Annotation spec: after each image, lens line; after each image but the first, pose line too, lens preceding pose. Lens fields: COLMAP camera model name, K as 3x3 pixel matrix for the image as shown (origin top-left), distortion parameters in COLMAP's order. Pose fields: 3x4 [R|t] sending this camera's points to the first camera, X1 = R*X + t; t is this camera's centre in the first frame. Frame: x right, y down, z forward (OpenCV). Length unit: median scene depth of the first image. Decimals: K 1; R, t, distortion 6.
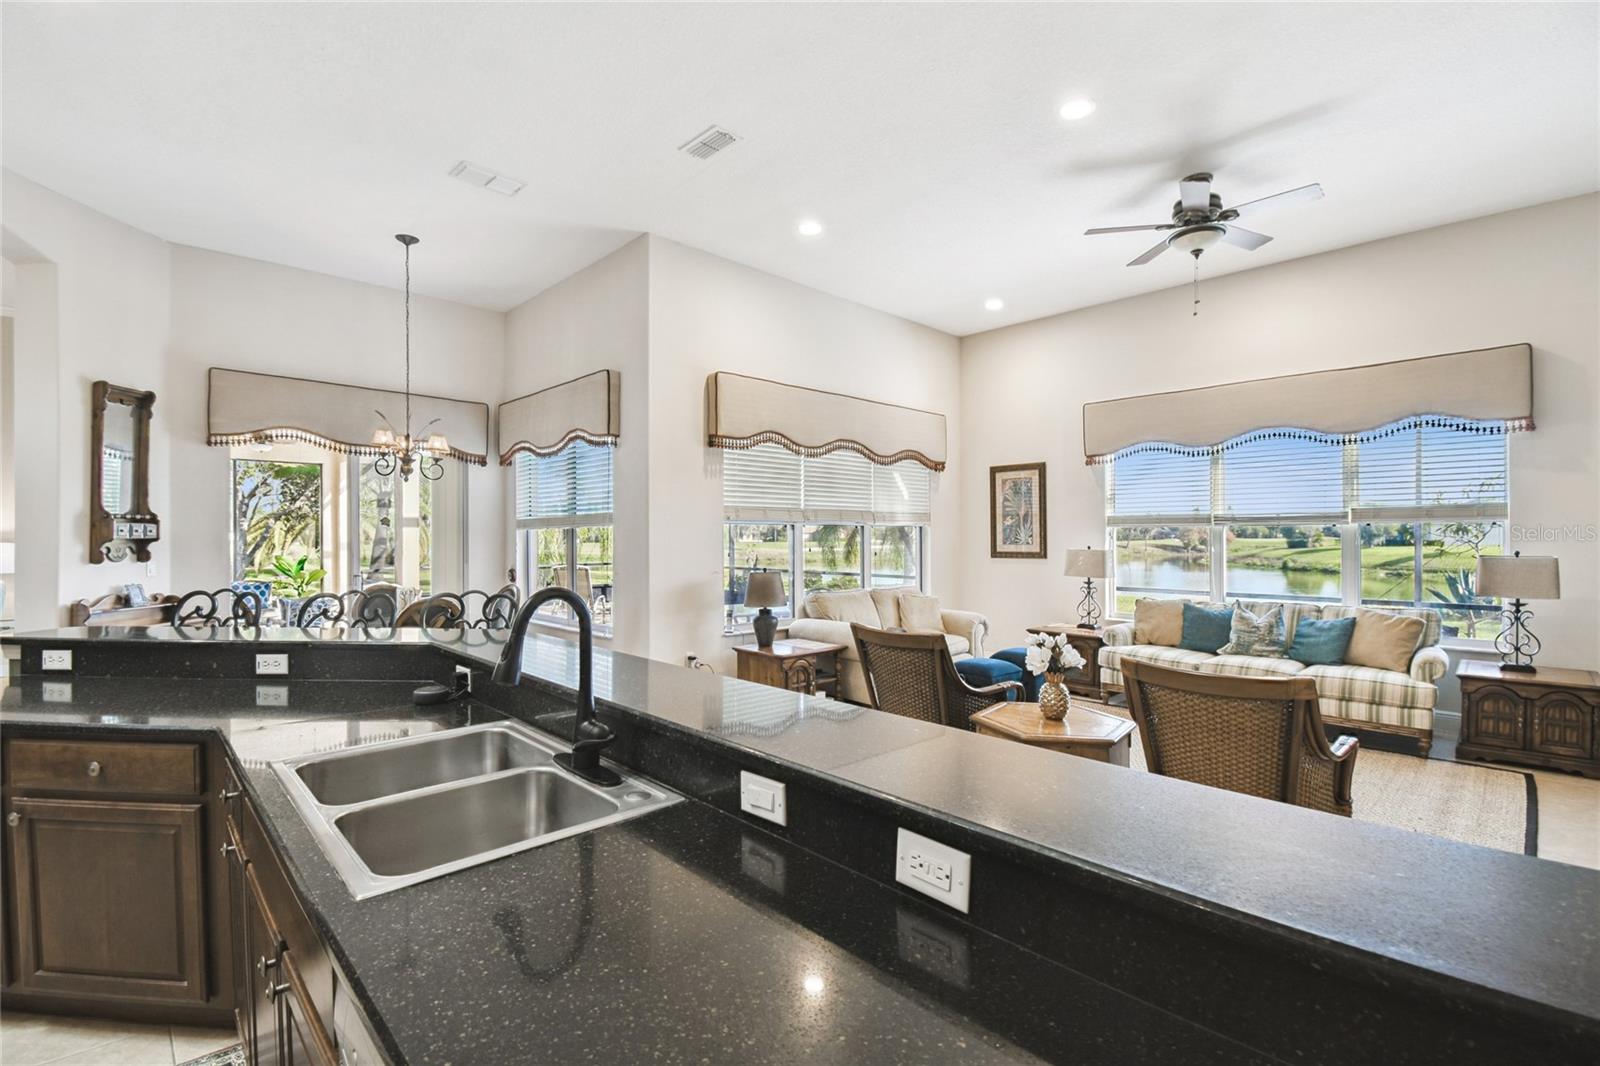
lens RADIAL K [[706.8, 0, 799.8], [0, 706.8, 536.0], [0, 0, 1]] dist [-0.011595, -0.000679]
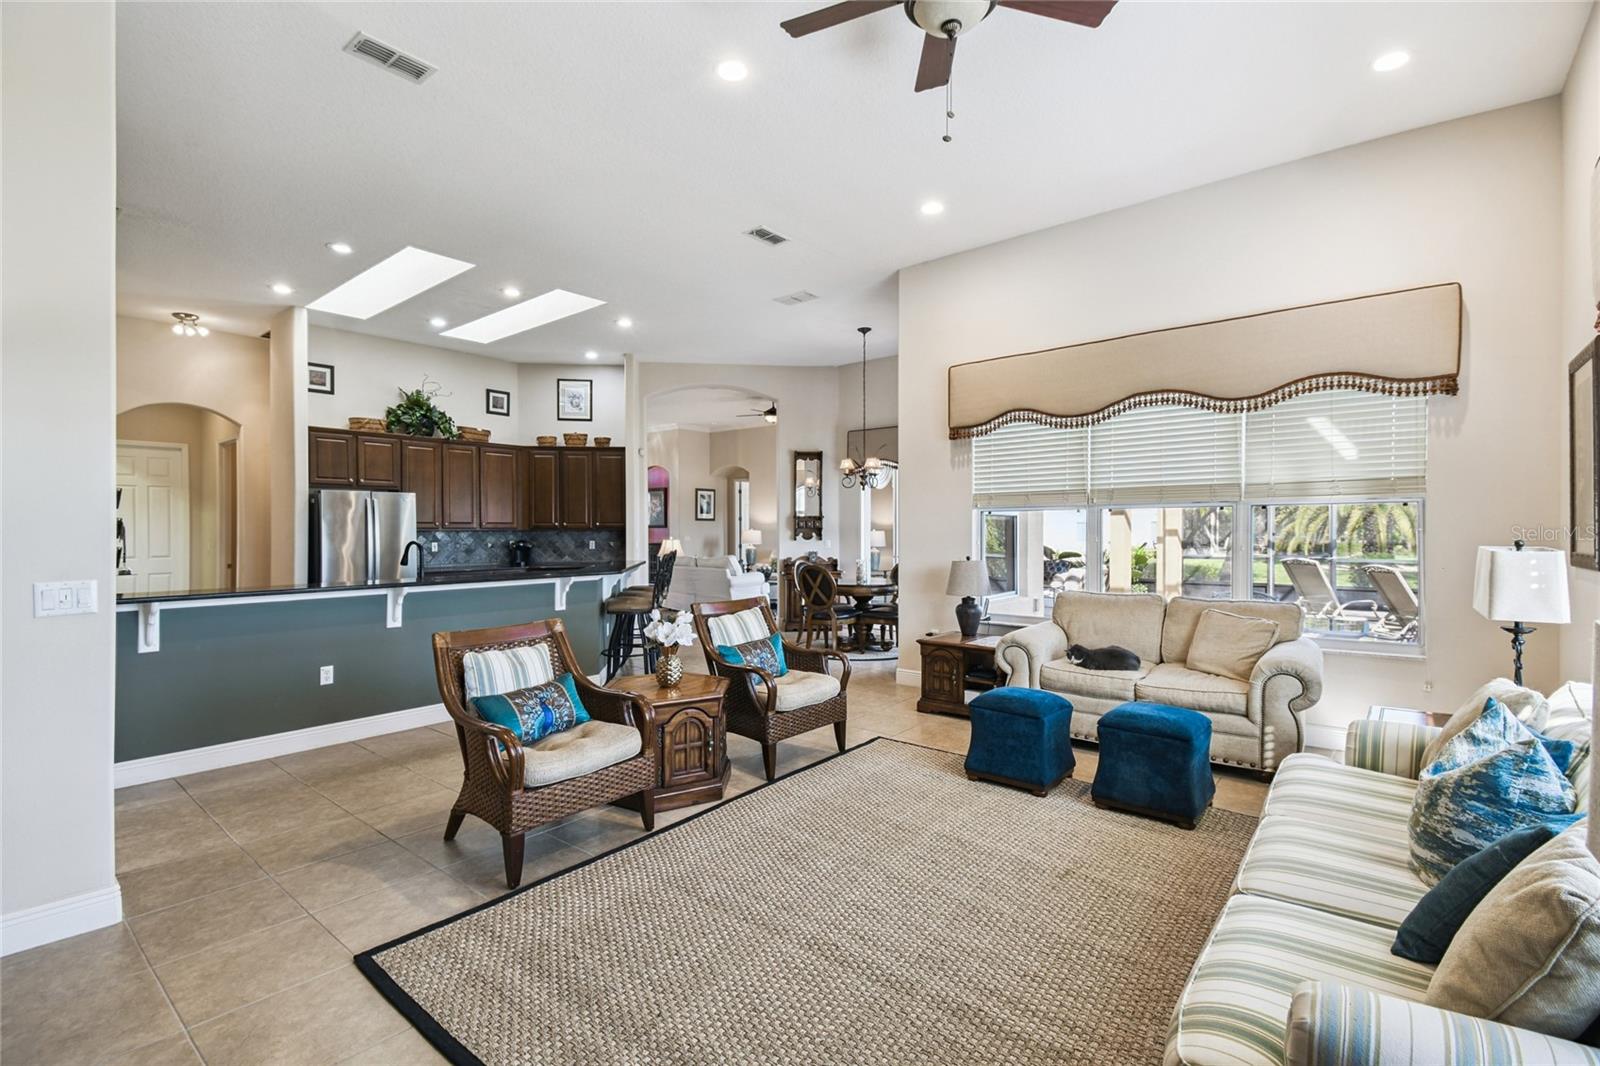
lens RADIAL K [[706.8, 0, 797.9], [0, 706.8, 537.2], [0, 0, 1]] dist [-0.011595, -0.000679]
pose [[0.129364, 0.009063, -0.991556, 0.887049], [-0.001804, 0.999959, 0.008904, 0.010519], [0.991596, 0.000637, 0.129375, 0.635991]]
